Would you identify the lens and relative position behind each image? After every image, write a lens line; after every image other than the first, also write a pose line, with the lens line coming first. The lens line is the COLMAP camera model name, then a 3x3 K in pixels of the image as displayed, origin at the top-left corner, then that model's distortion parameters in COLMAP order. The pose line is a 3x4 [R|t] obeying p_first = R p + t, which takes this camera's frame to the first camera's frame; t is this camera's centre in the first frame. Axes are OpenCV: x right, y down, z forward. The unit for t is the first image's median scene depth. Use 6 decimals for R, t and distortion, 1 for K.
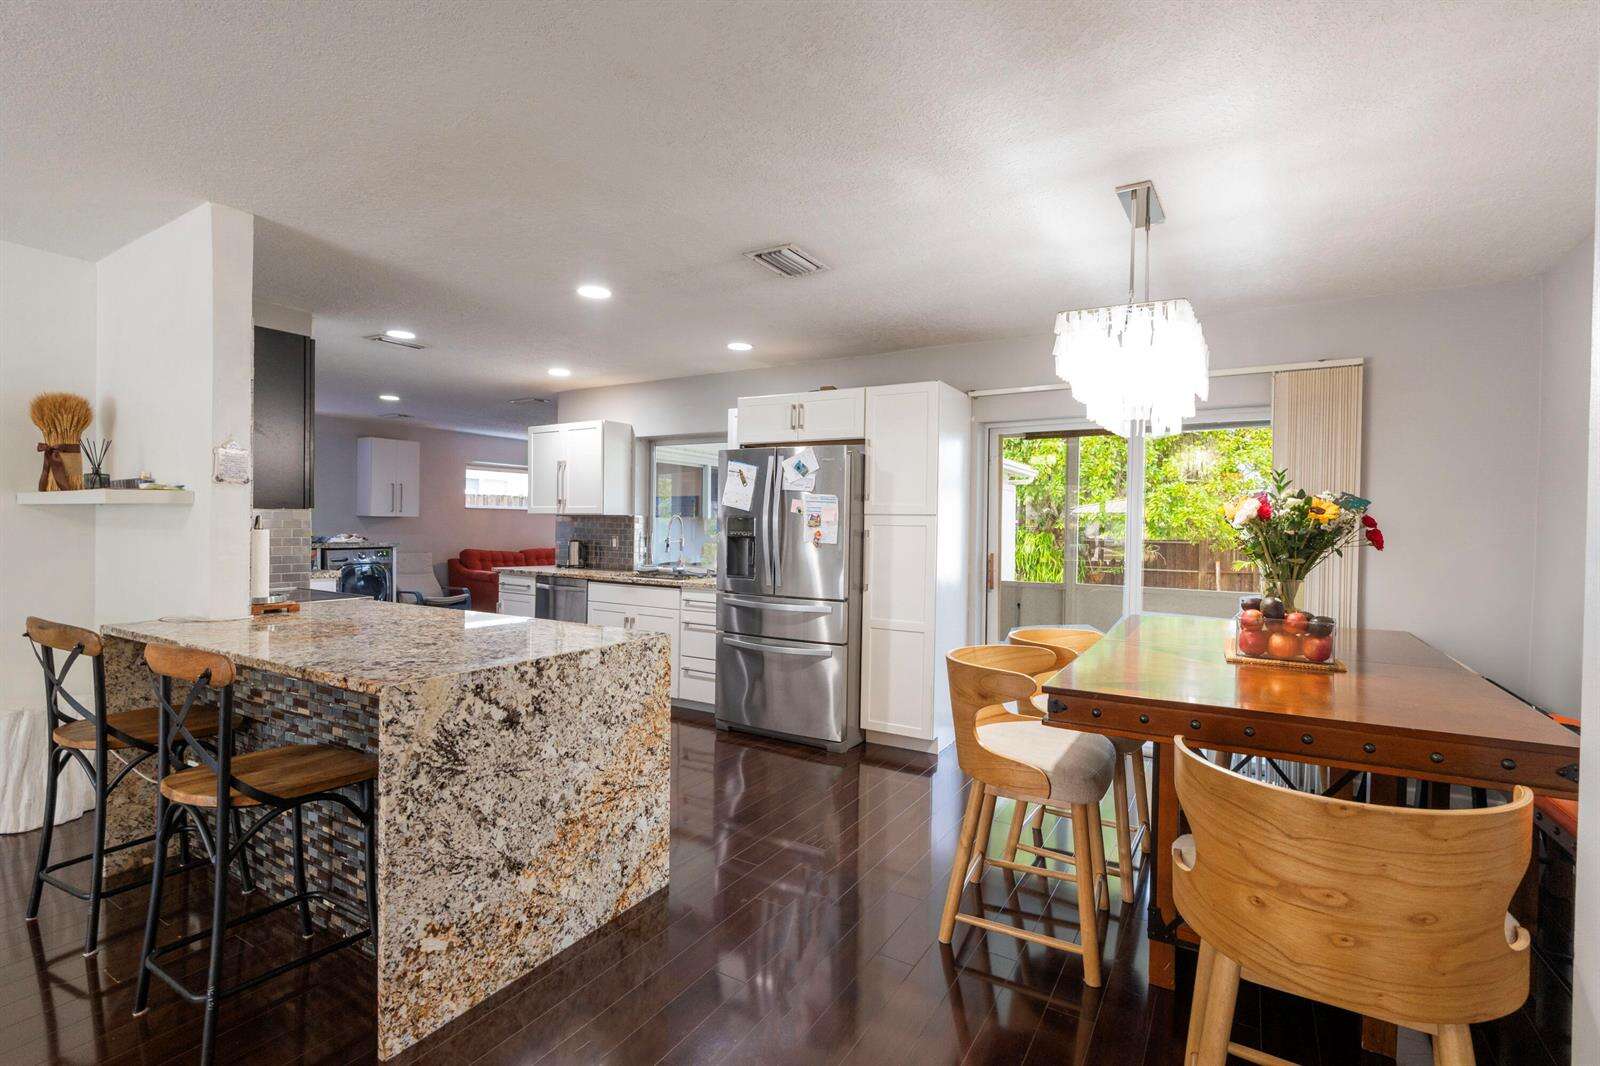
lens RADIAL K [[739.4, 0, 800.0], [0, 739.4, 530.5], [0, 0, 1]] dist [-0.001141, -0.000059]
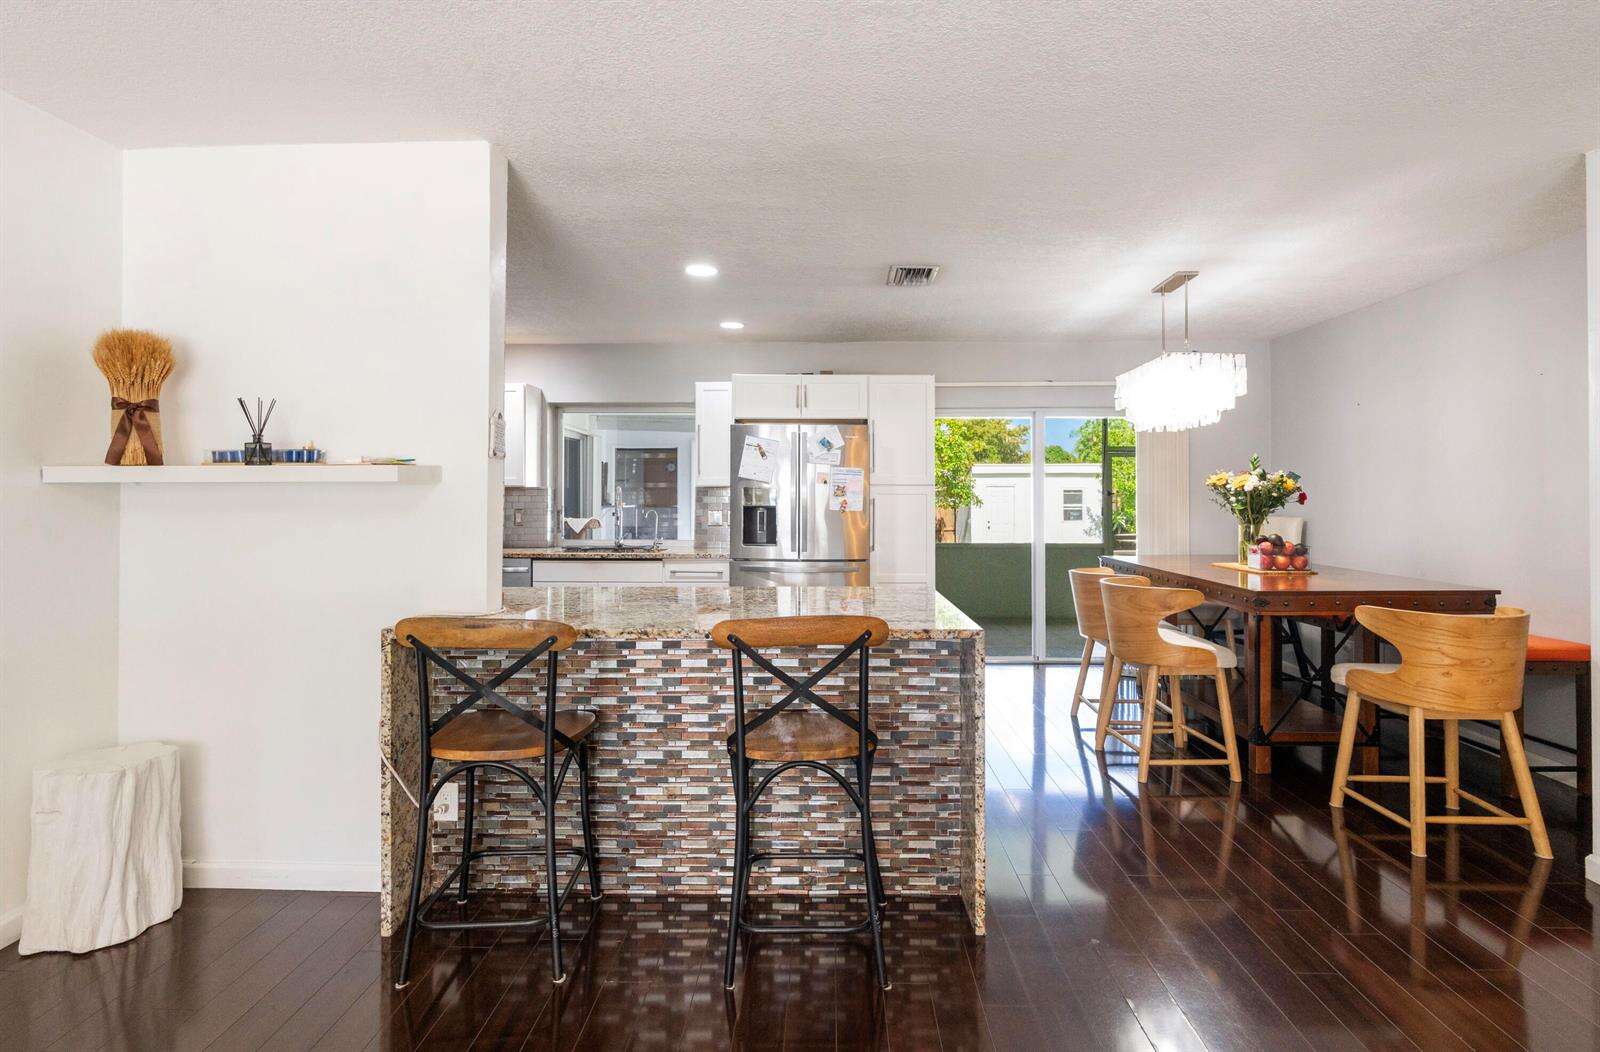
lens RADIAL K [[769.5, 0, 815.4], [0, 769.5, 489.1], [0, 0, 1]] dist [0.002637, 0.000270]
pose [[0.864133, -0.011604, 0.503130, -0.806322], [0.017219, 0.999831, -0.006514, -0.012396], [-0.502969, 0.014292, 0.864186, 0.009168]]
